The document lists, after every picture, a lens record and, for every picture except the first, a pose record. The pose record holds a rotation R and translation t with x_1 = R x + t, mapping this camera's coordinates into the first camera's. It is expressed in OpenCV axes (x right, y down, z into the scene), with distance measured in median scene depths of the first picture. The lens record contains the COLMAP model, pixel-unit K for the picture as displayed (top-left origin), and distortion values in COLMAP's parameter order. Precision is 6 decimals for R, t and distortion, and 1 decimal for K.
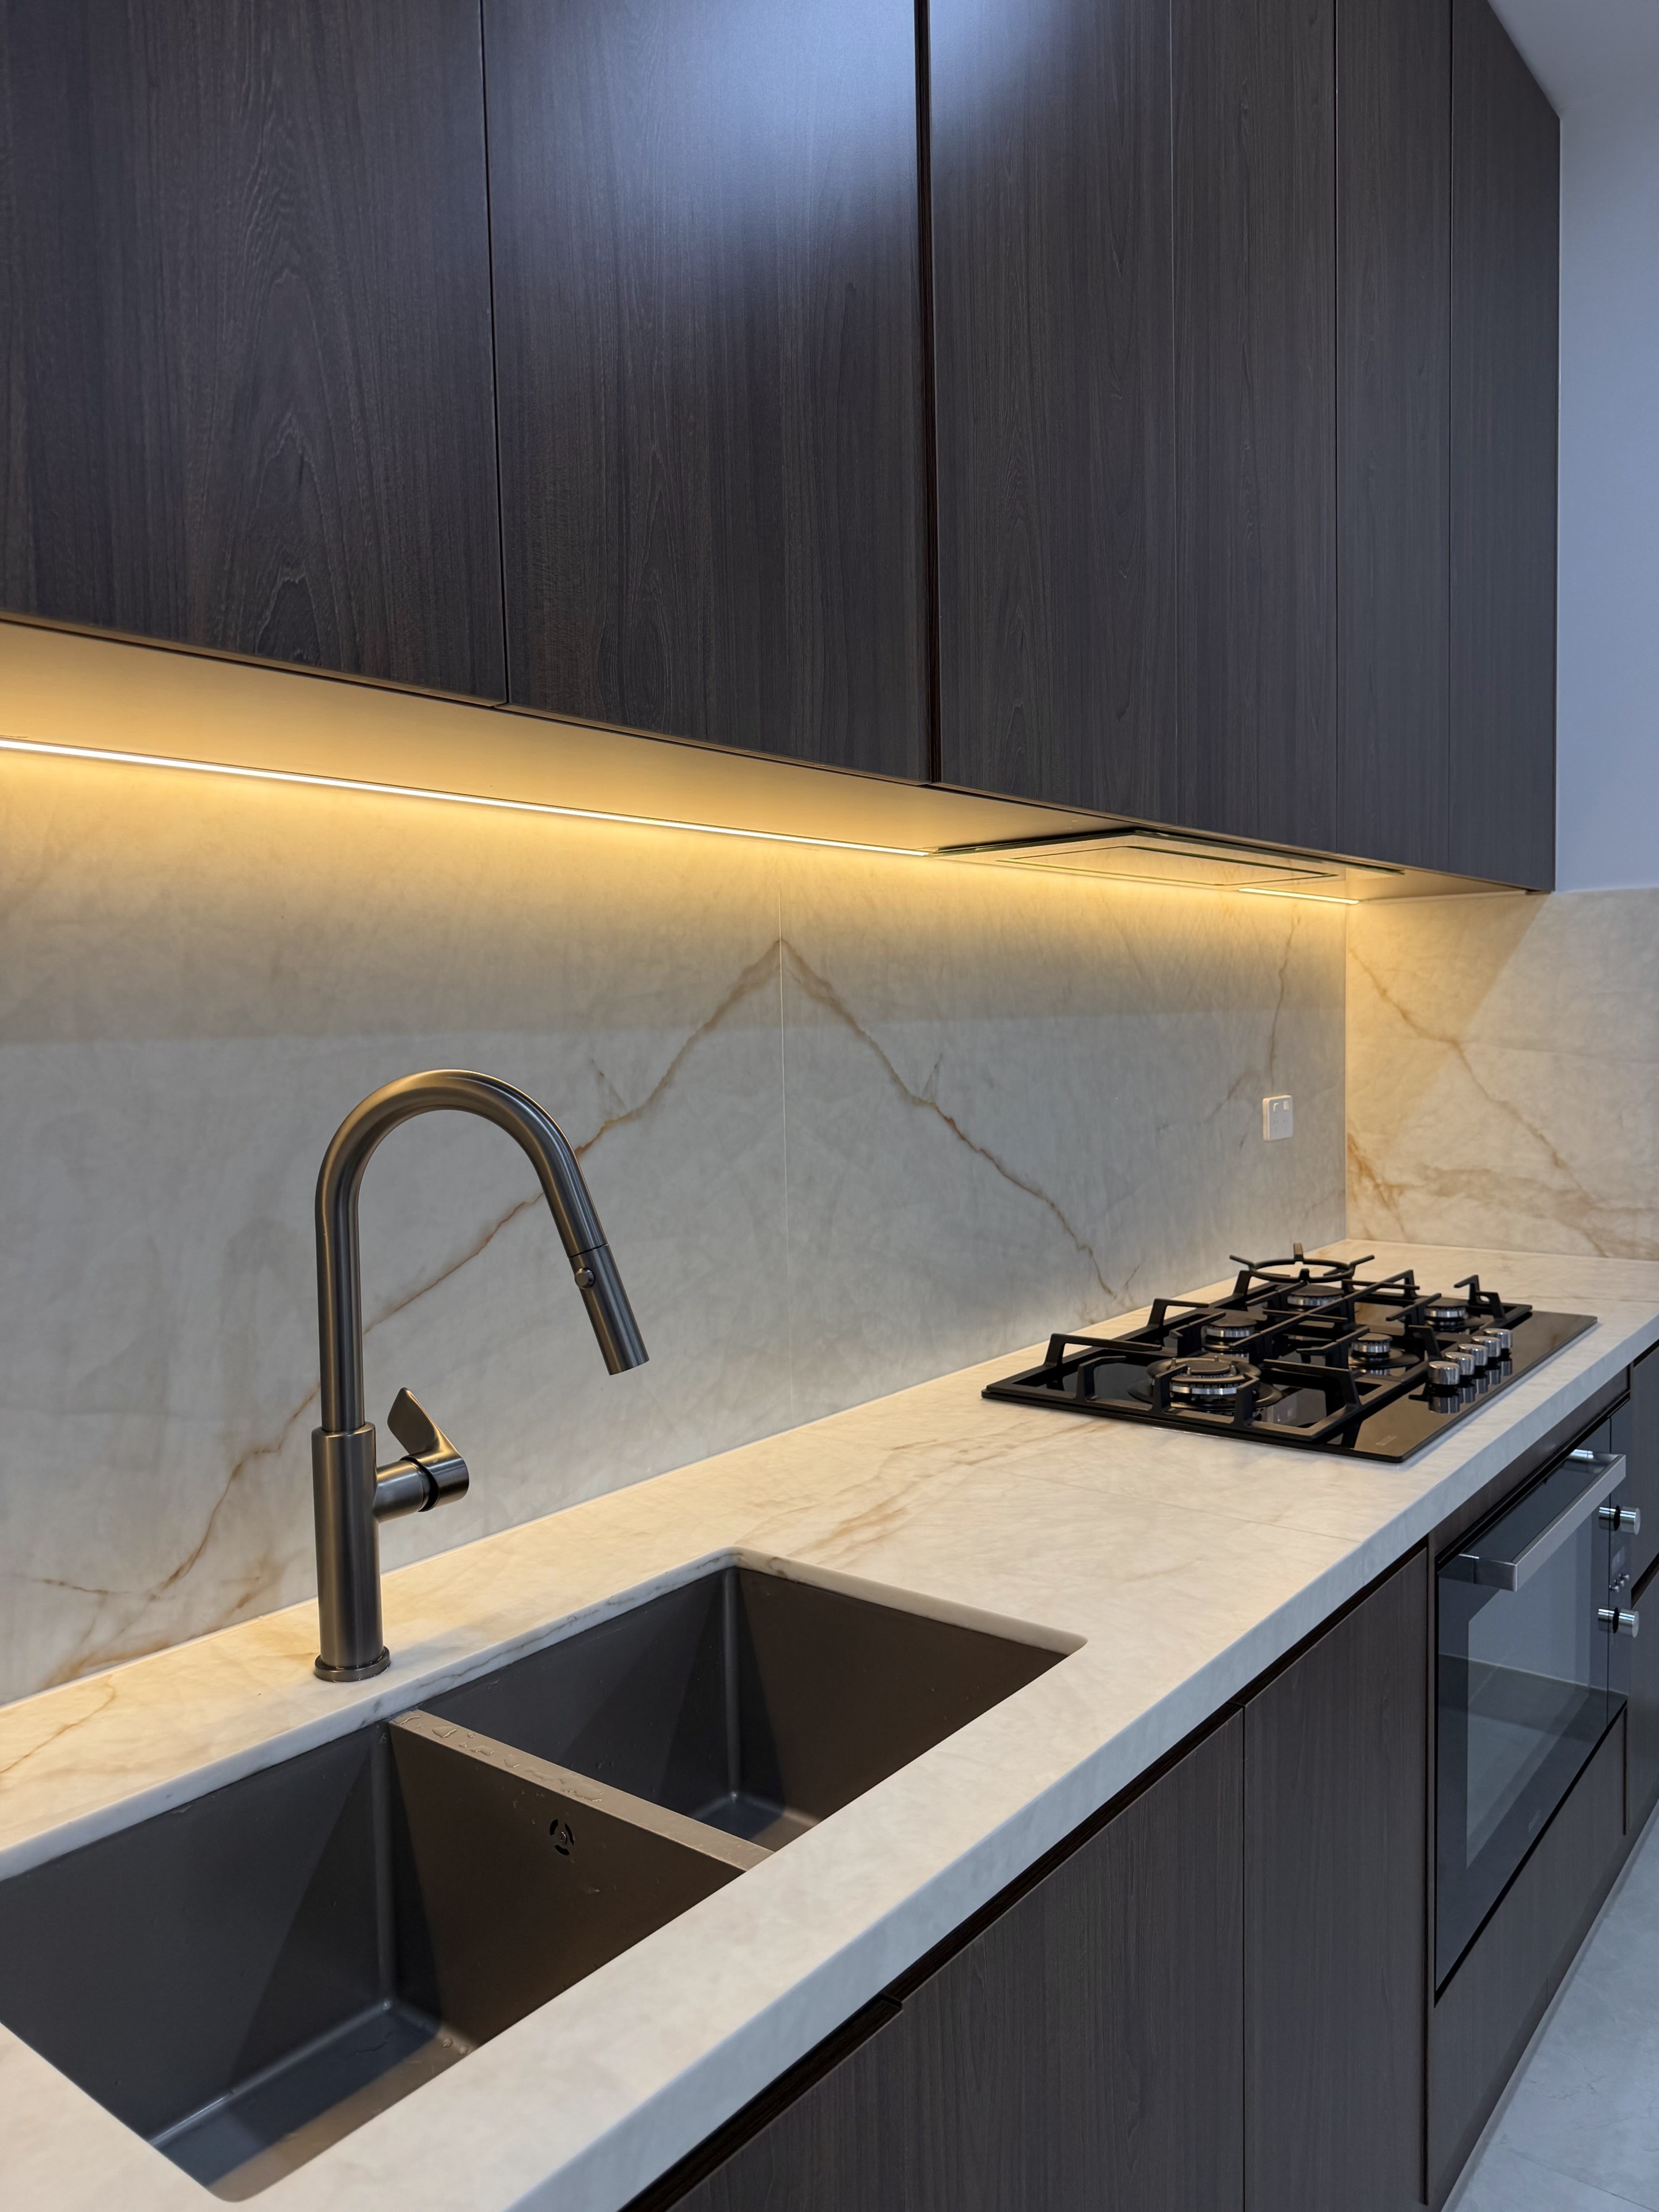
lens RADIAL K [[1551.4, 0, 834.9], [0, 1551.4, 1112.7], [0, 0, 1]] dist [0.122734, -0.213888]
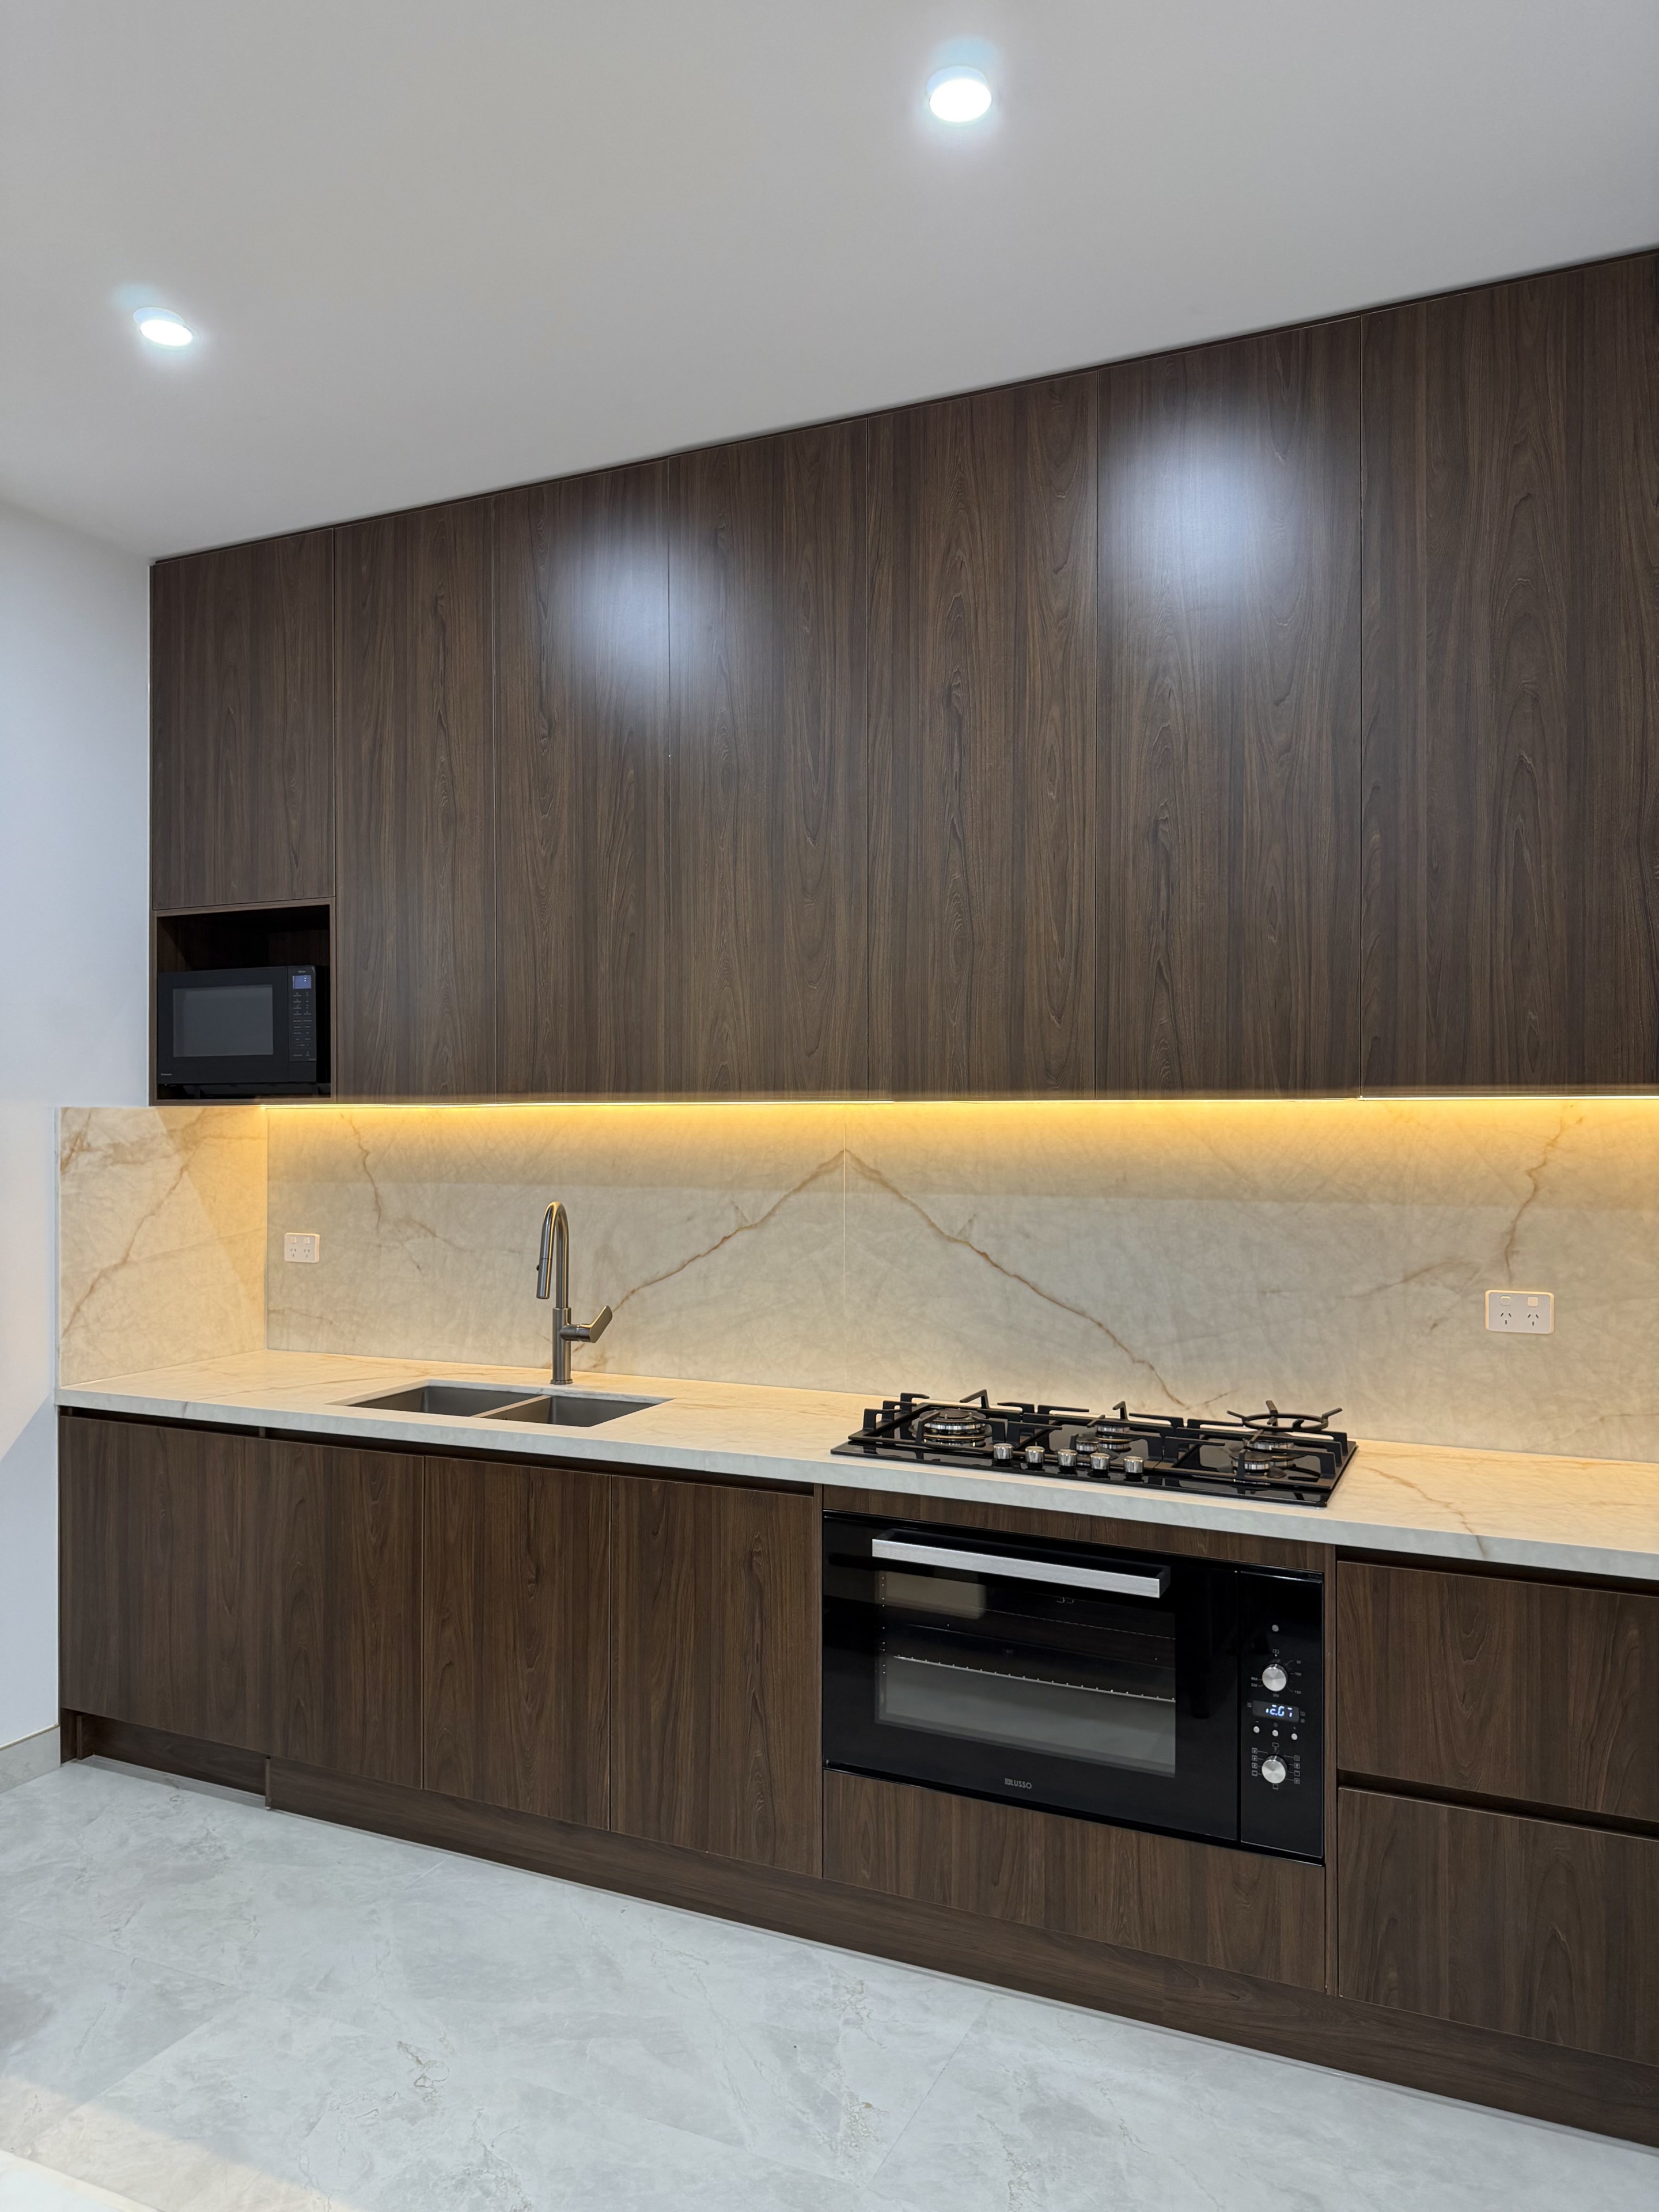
lens RADIAL K [[1548.5, 0, 831.6], [0, 1548.5, 1105.8], [0, 0, 1]] dist [0.174681, -0.376542]
pose [[0.229869, 0.015675, -0.973095, 1.893373], [-0.064820, 0.997897, 0.000762, -0.165175], [0.971060, 0.062901, 0.230402, 0.491389]]
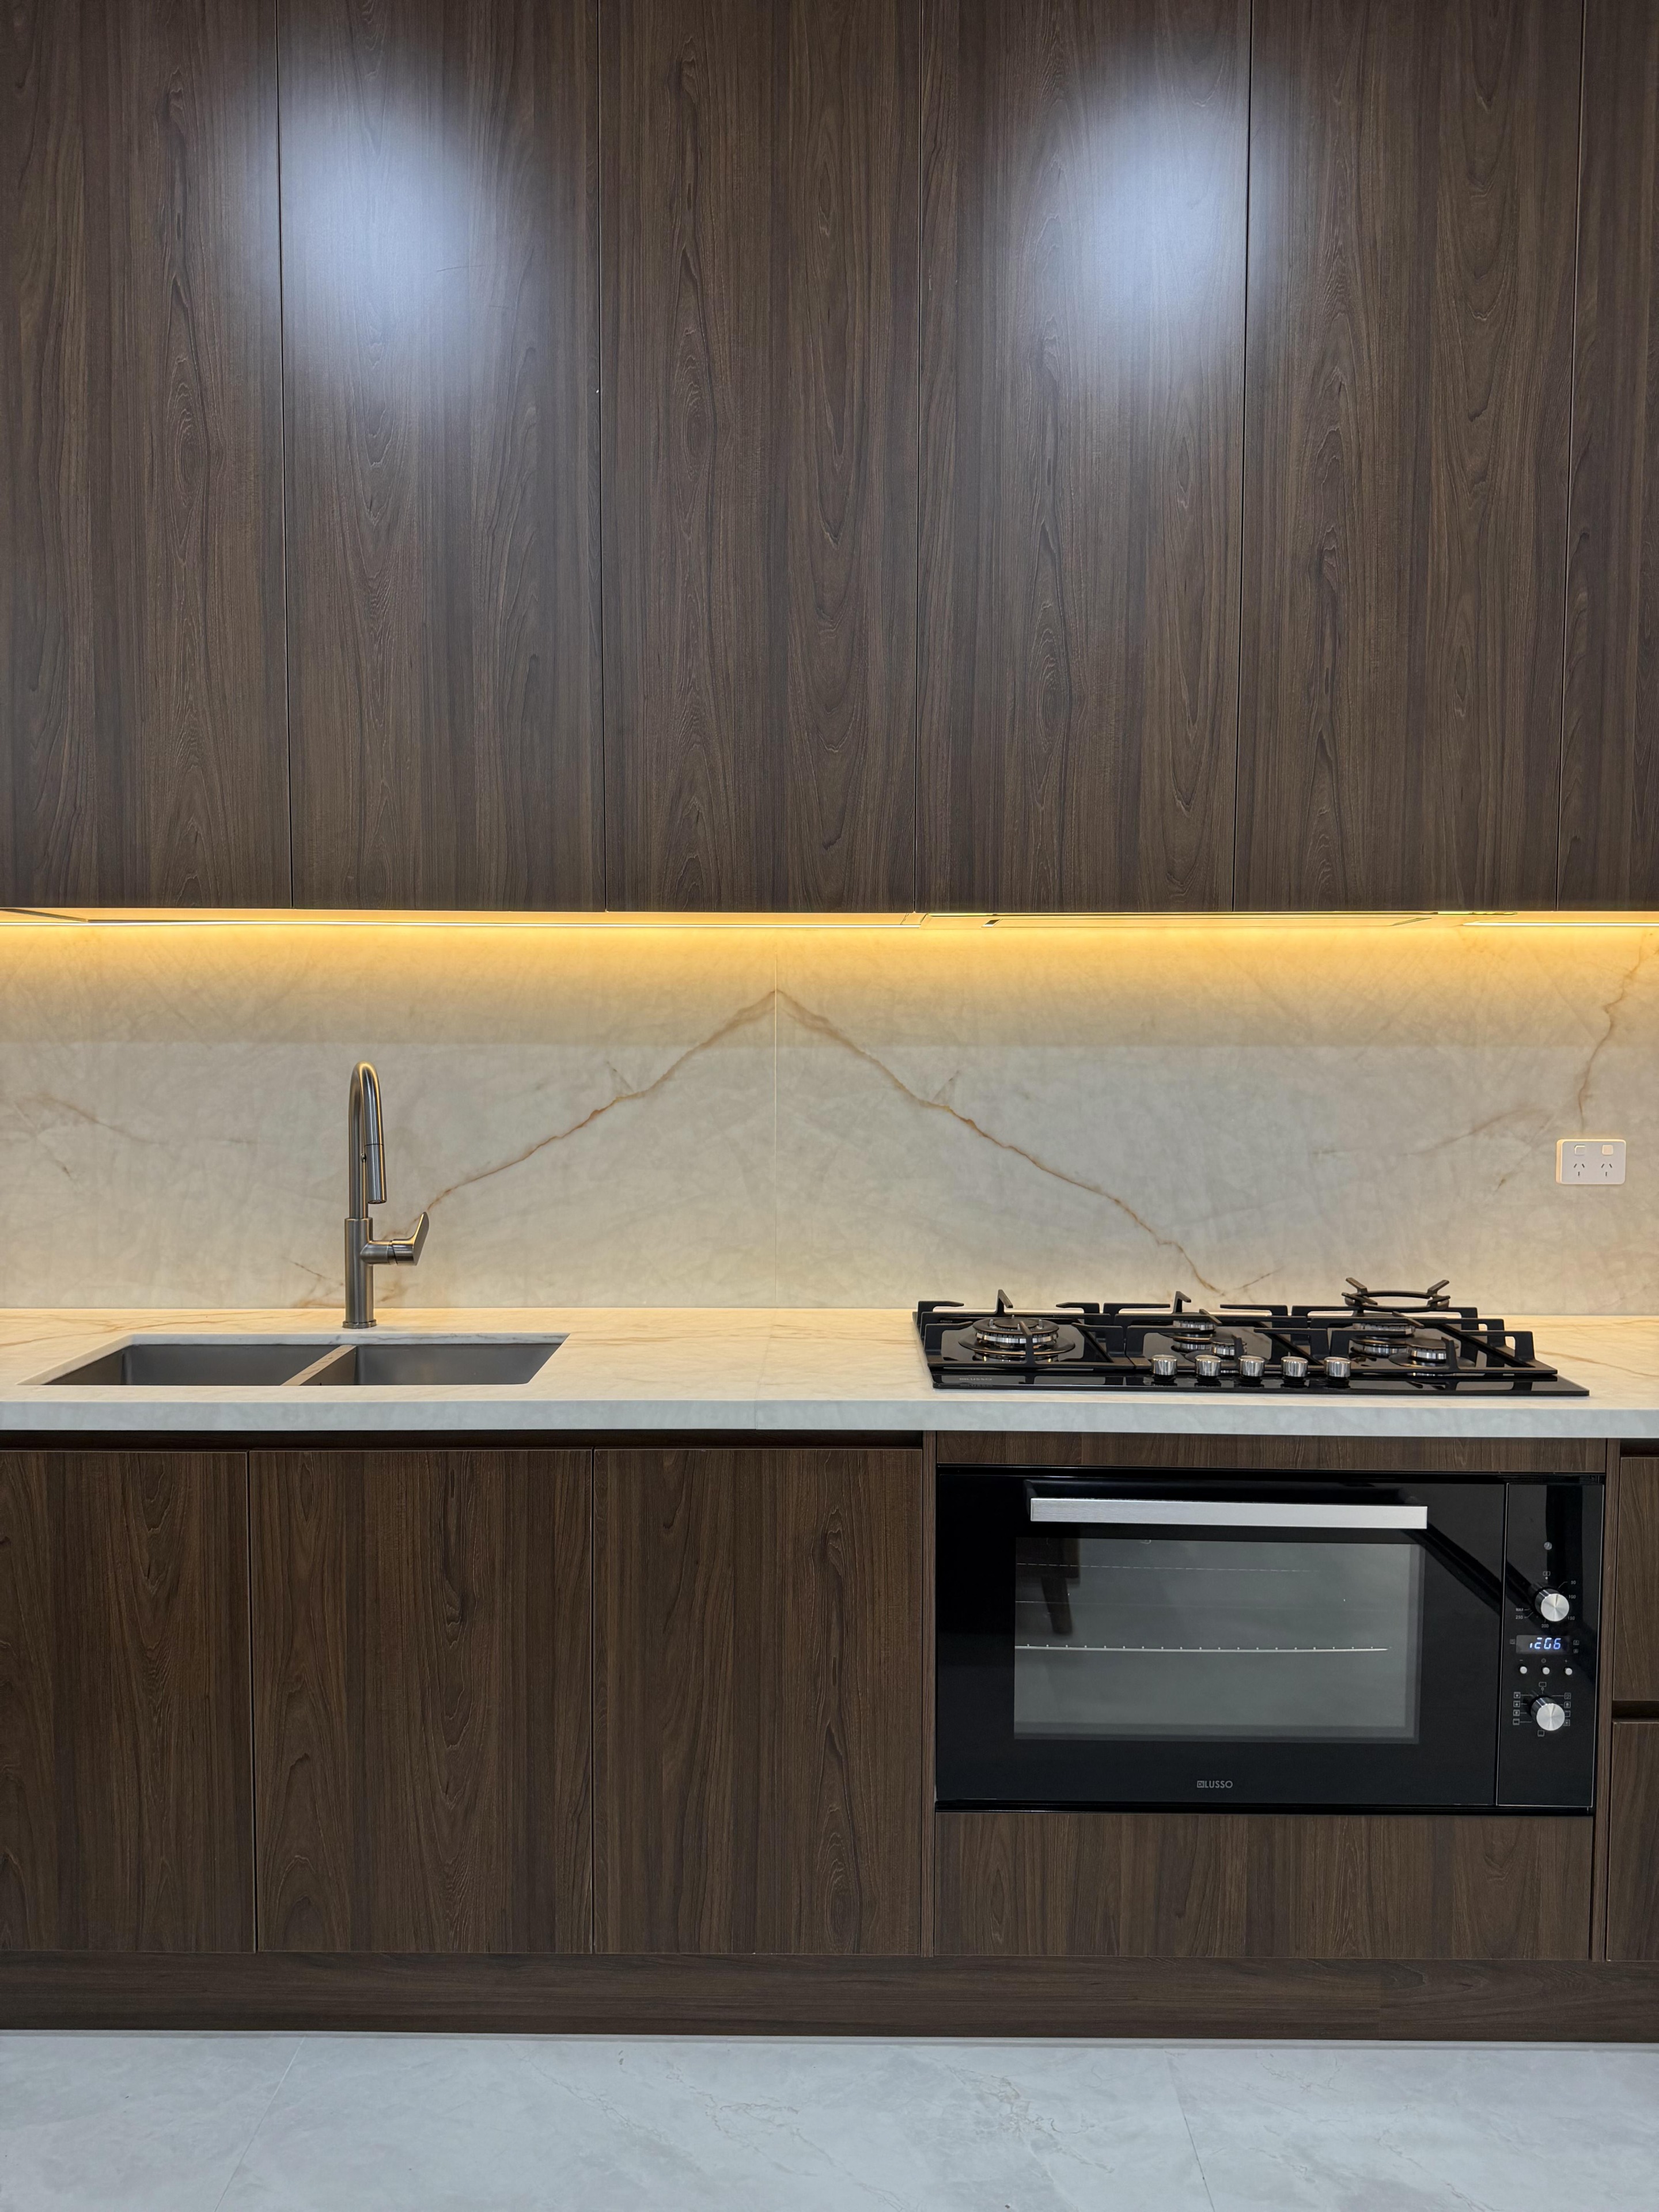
lens RADIAL K [[1551.4, 0, 834.9], [0, 1551.4, 1112.7], [0, 0, 1]] dist [0.122734, -0.213888]
pose [[0.615034, 0.069635, -0.785419, 1.182904], [-0.065814, 0.997150, 0.036870, -0.049453], [0.785749, 0.029016, 0.617865, 0.093079]]
